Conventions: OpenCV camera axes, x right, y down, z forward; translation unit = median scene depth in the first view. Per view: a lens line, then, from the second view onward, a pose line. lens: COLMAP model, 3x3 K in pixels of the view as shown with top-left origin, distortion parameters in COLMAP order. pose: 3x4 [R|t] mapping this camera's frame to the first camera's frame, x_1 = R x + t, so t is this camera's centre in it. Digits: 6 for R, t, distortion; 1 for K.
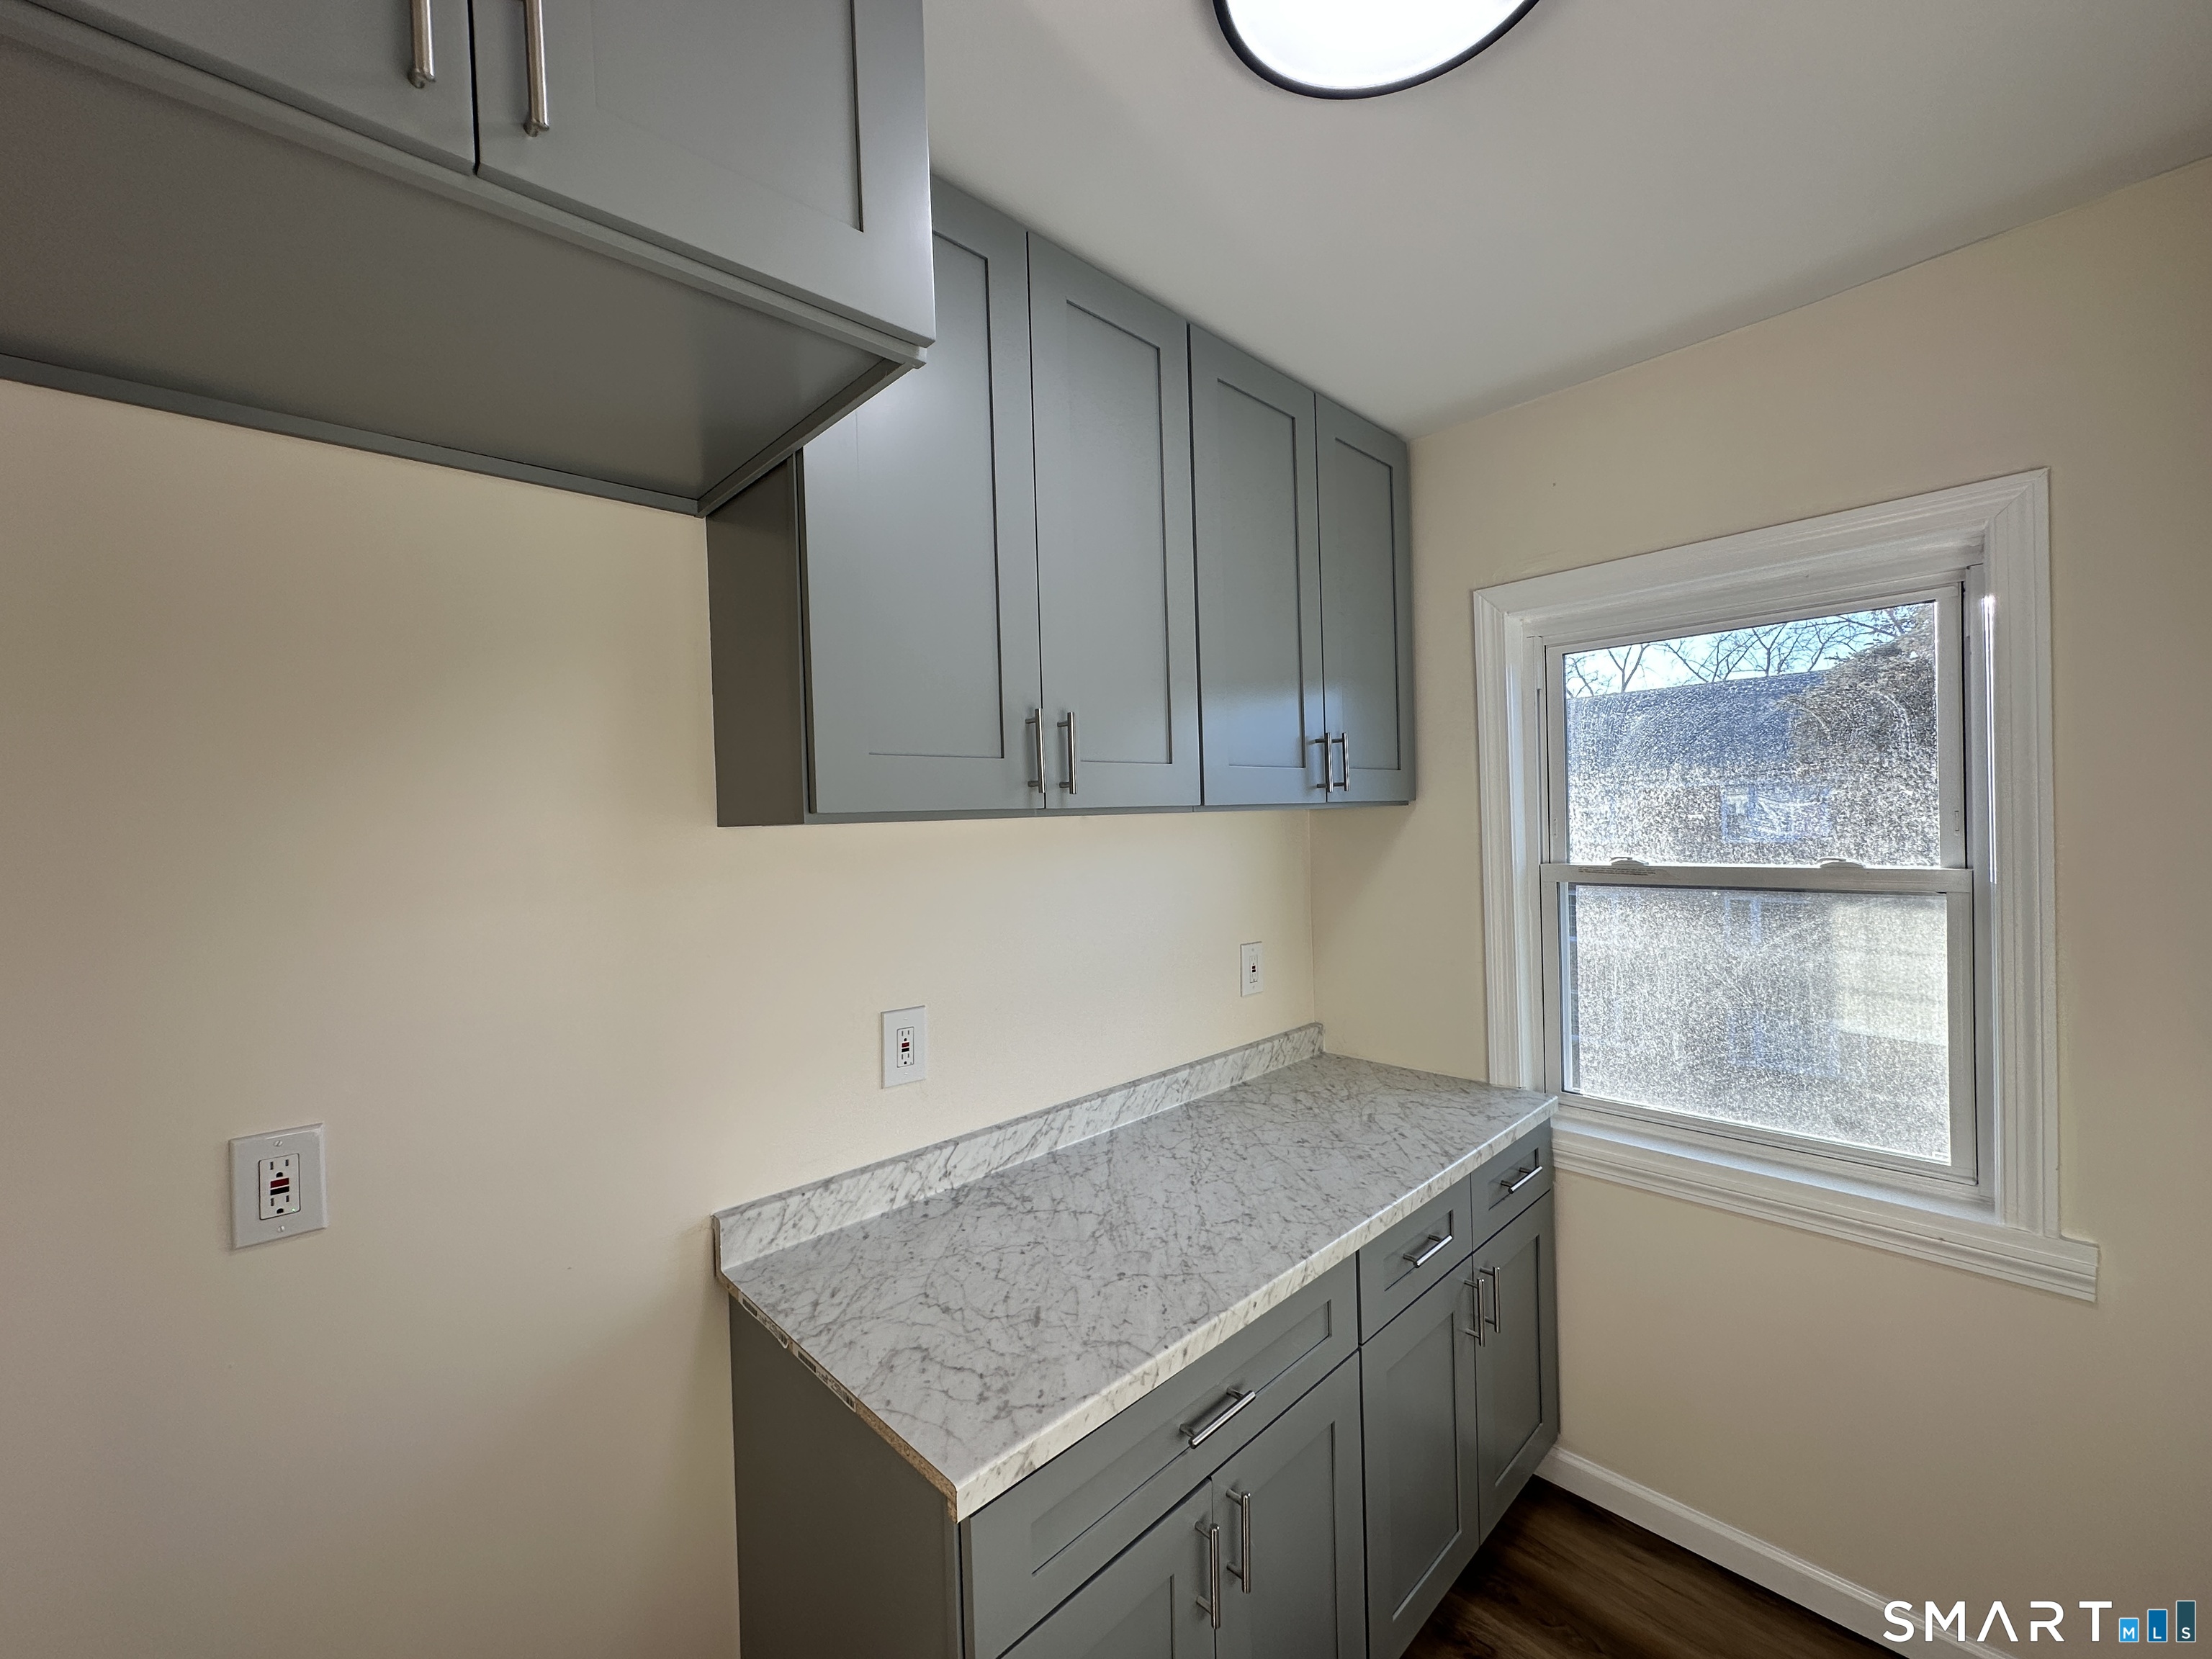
lens RADIAL K [[880.6, 0, 1104.3], [0, 880.6, 830.8], [0, 0, 1]] dist [-0.007665, 0.002474]
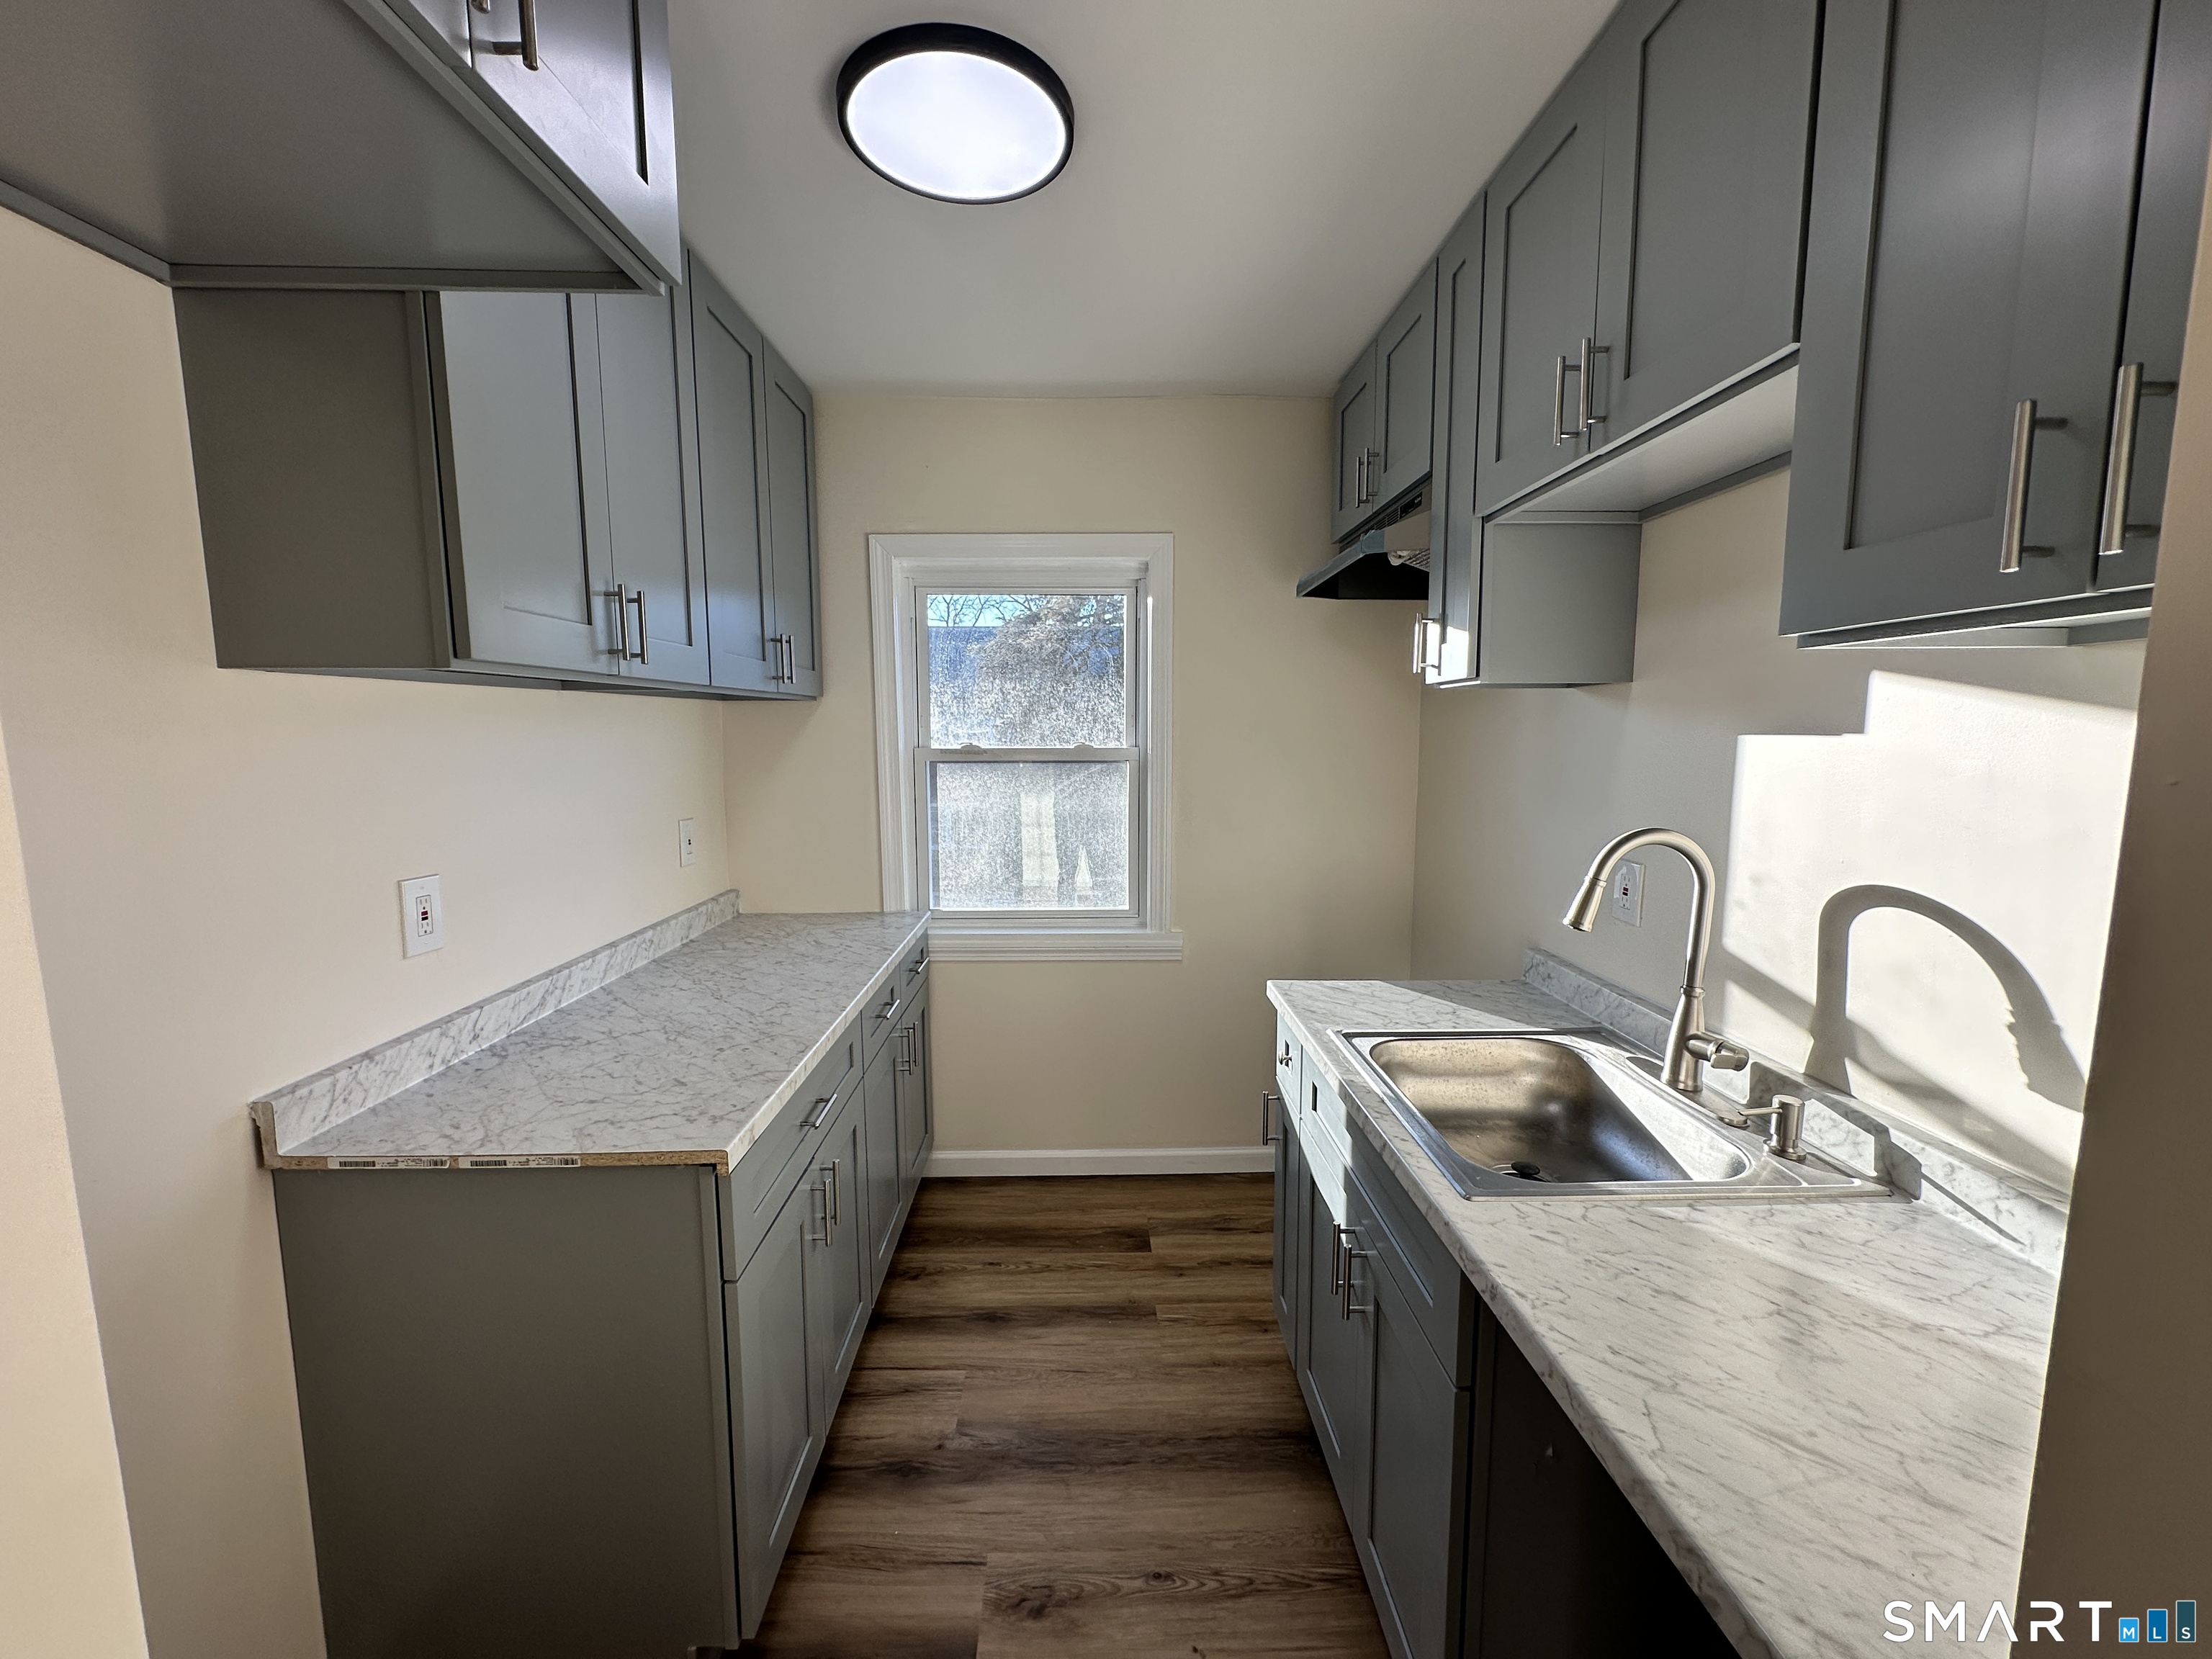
lens RADIAL K [[880.6, 0, 1104.3], [0, 880.6, 830.8], [0, 0, 1]] dist [-0.007665, 0.002474]
pose [[0.676251, -0.056079, 0.734534, -0.396191], [-0.009434, 0.996357, 0.084754, 0.059195], [-0.736611, -0.064244, 0.673259, -0.185168]]
